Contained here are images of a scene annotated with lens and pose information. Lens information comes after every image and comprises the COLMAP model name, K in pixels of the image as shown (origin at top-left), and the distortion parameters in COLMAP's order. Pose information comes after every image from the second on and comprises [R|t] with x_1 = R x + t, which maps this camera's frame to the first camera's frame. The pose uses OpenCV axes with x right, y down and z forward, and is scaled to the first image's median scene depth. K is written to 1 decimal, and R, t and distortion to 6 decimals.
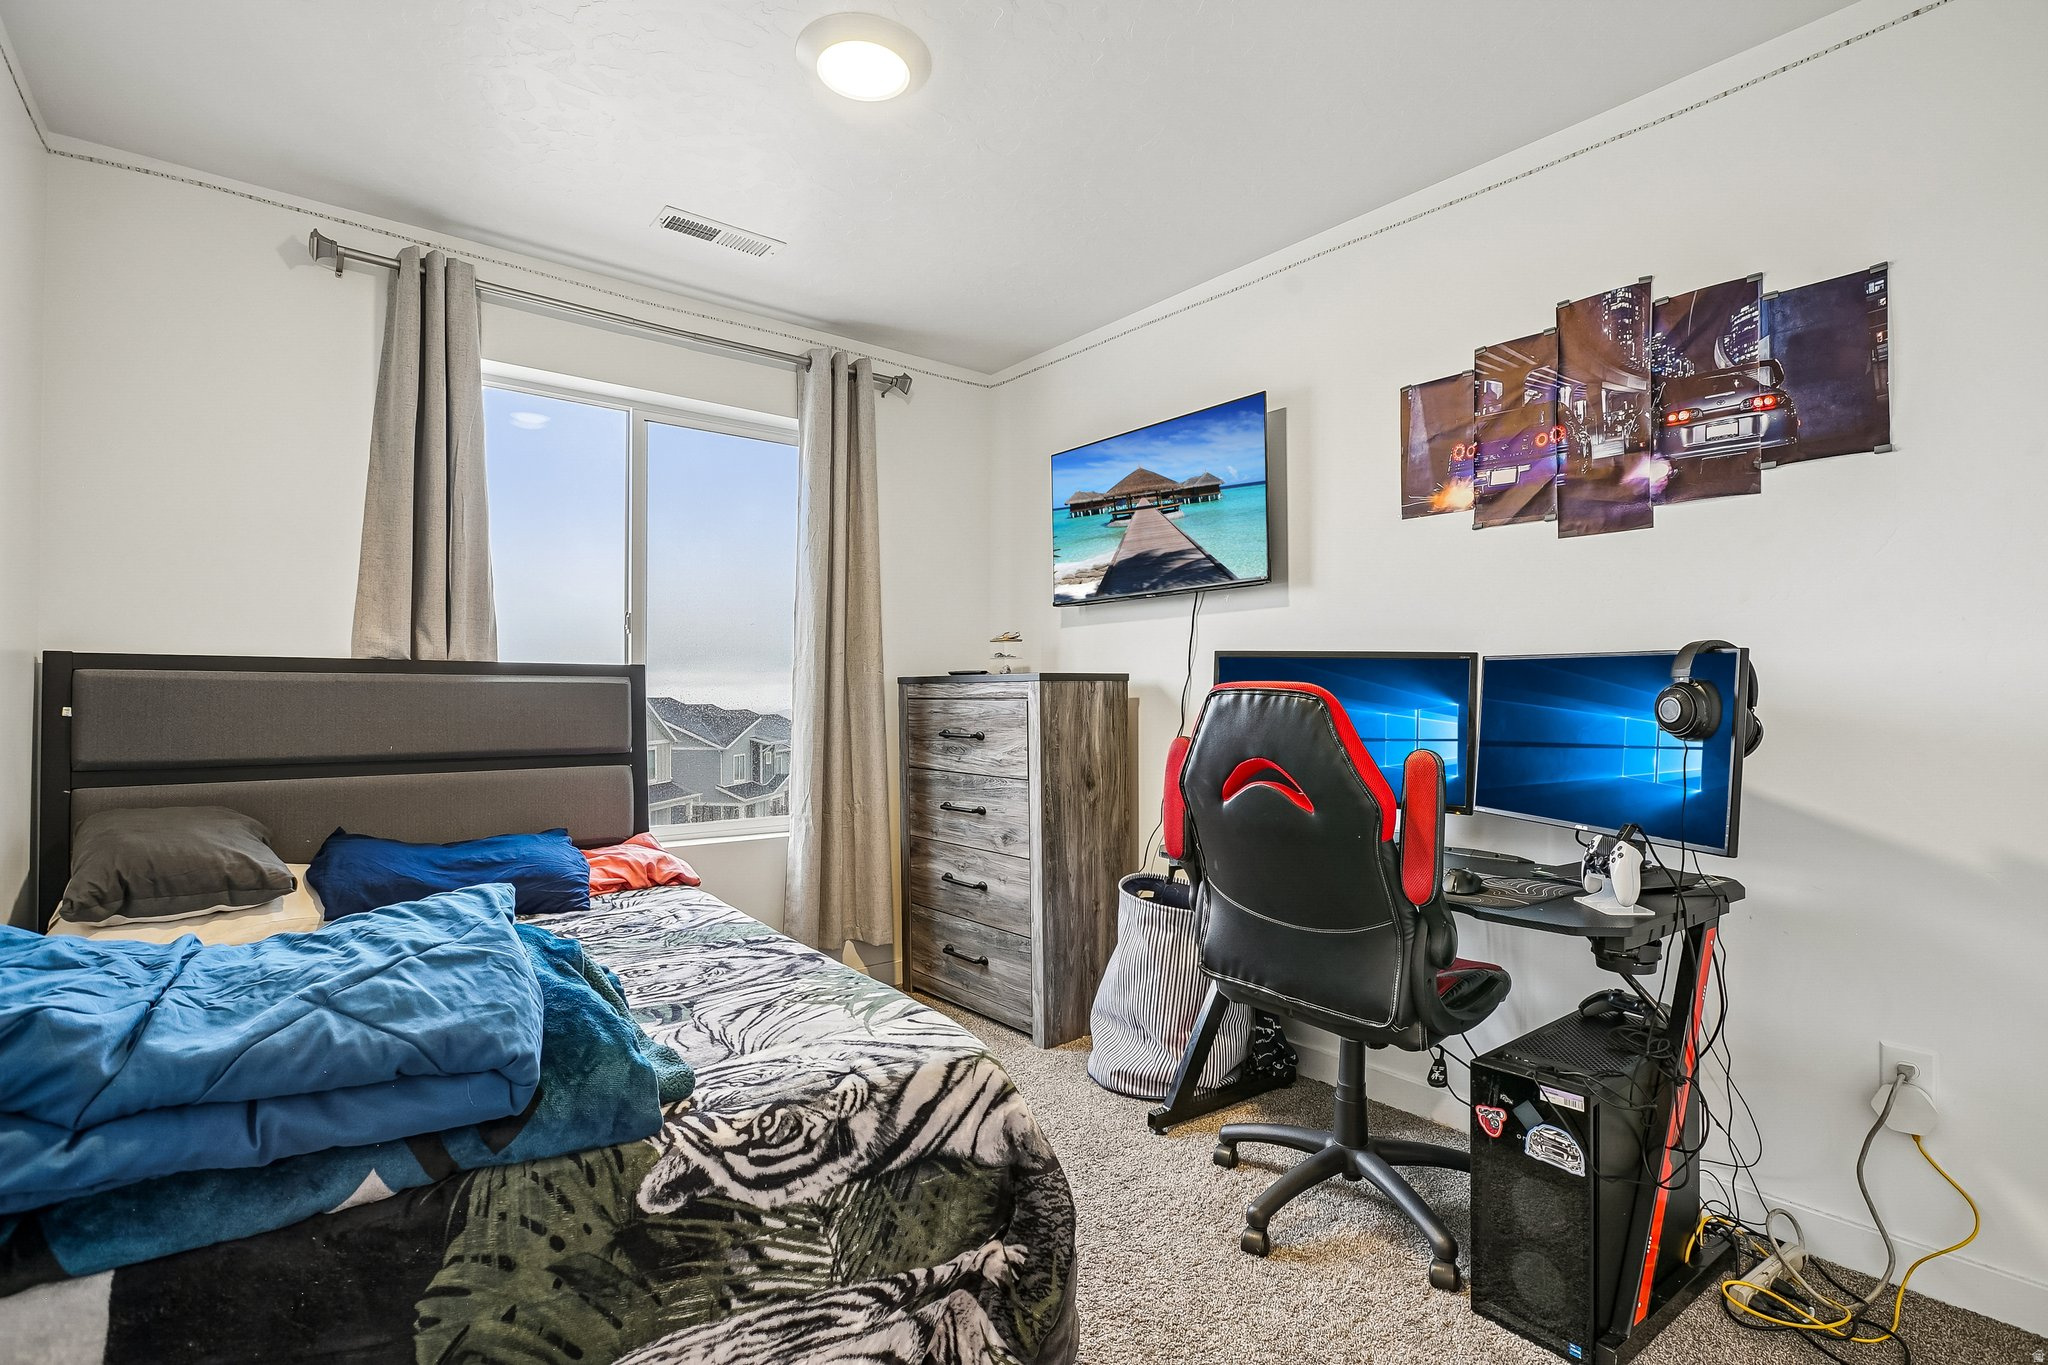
lens RADIAL K [[968.0, 0, 1032.2], [0, 968.0, 690.7], [0, 0, 1]] dist [-0.048637, 0.011042]
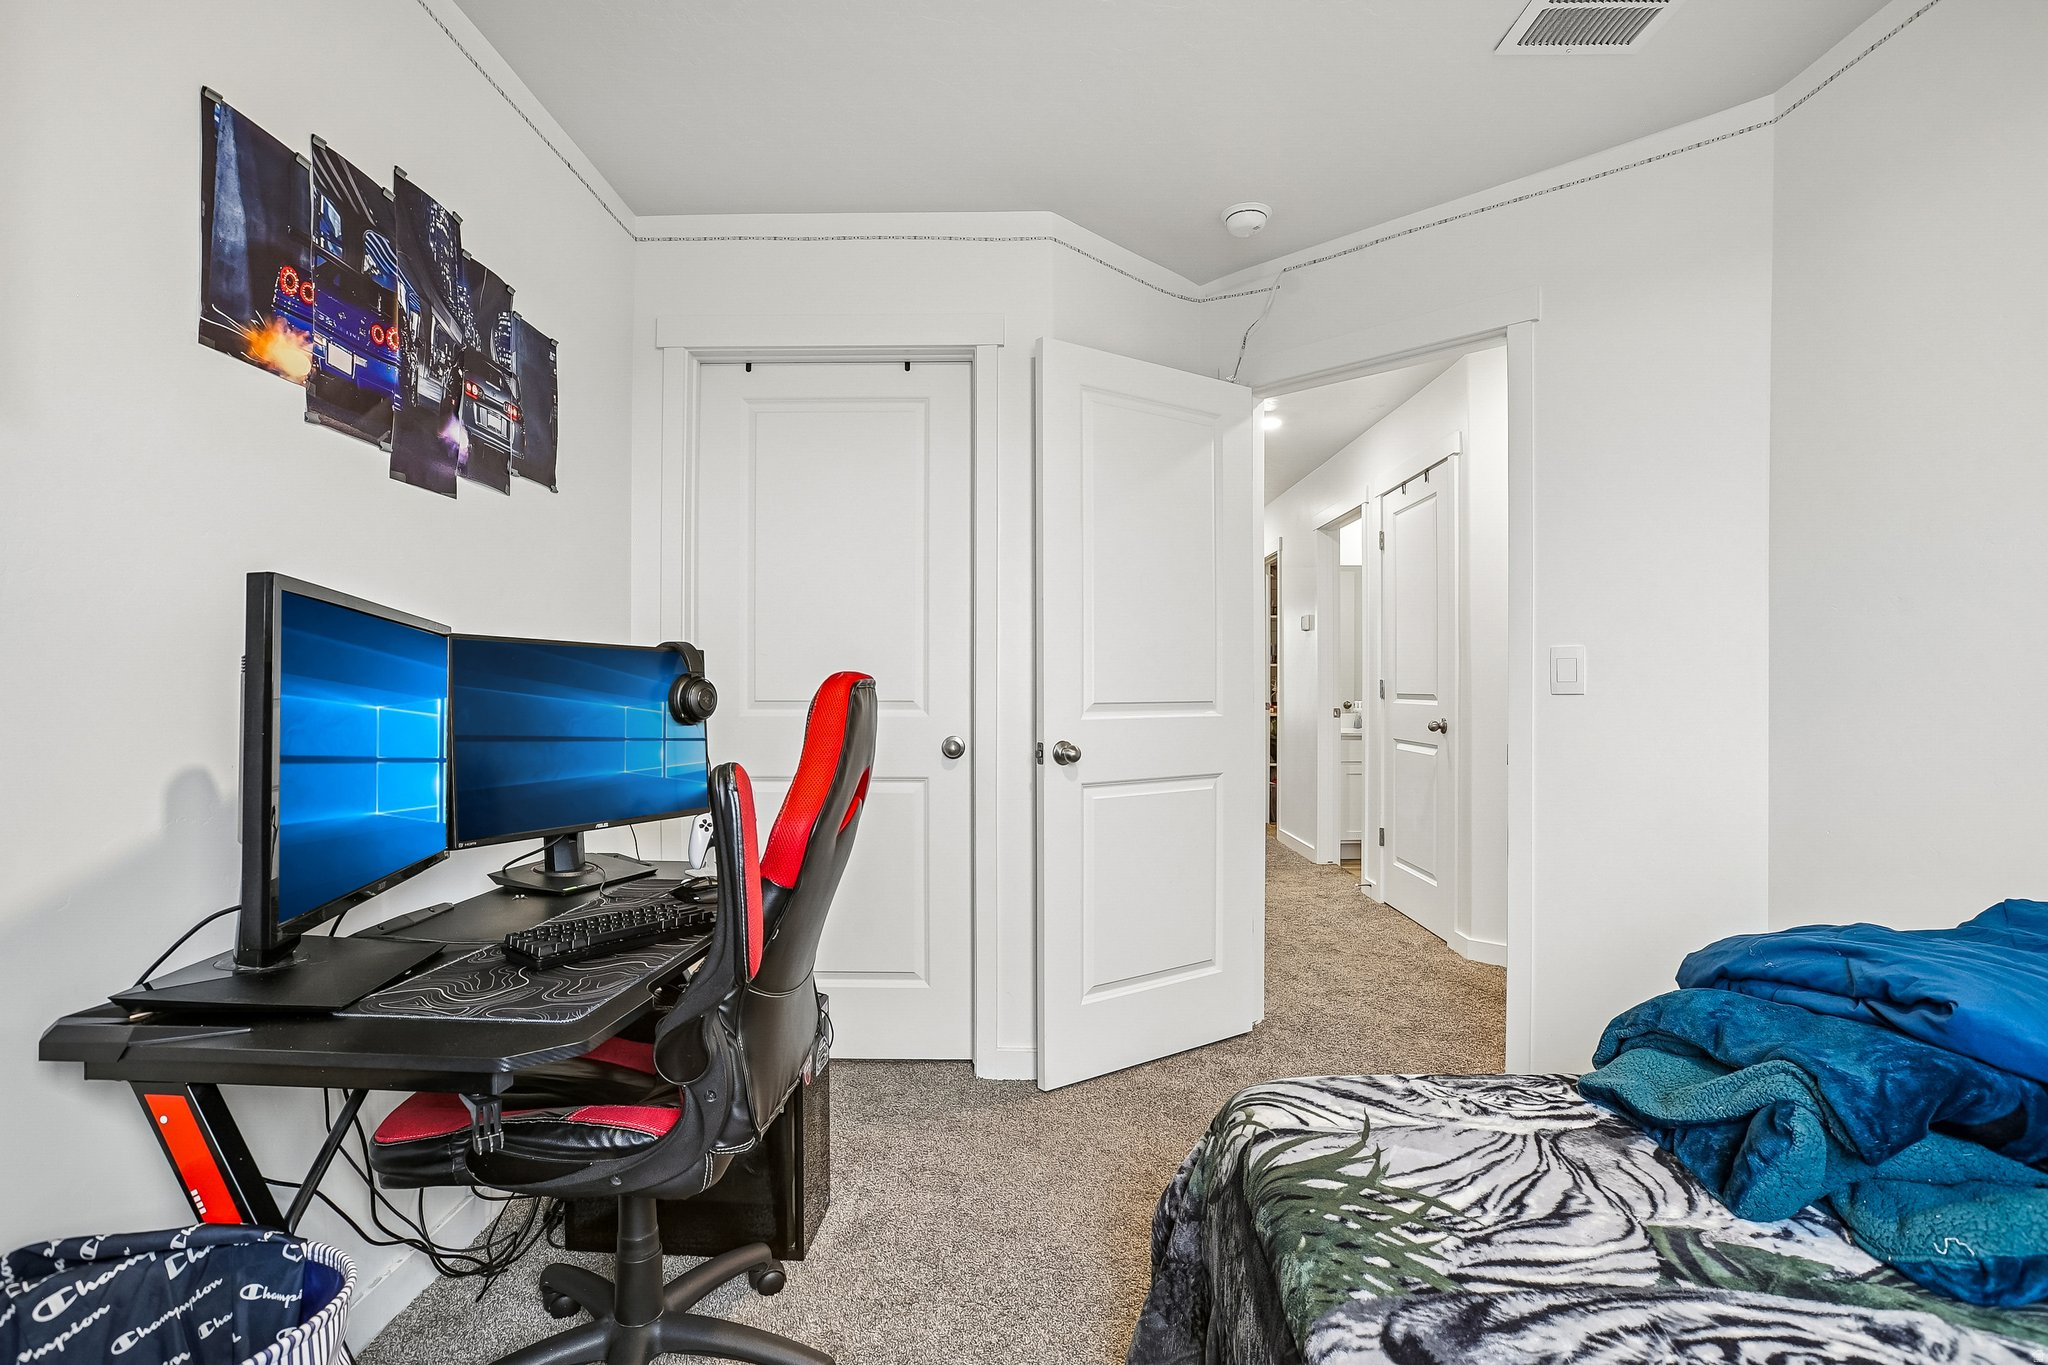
lens RADIAL K [[998.7, 0, 1024.0], [0, 998.7, 682.5], [0, 0, 1]] dist [-0.037272, 0.016626]
pose [[-0.778338, -0.002314, 0.627841, -0.385614], [-0.007411, 0.999957, -0.005502, 0.003567], [-0.627801, -0.008935, -0.778322, 1.524284]]
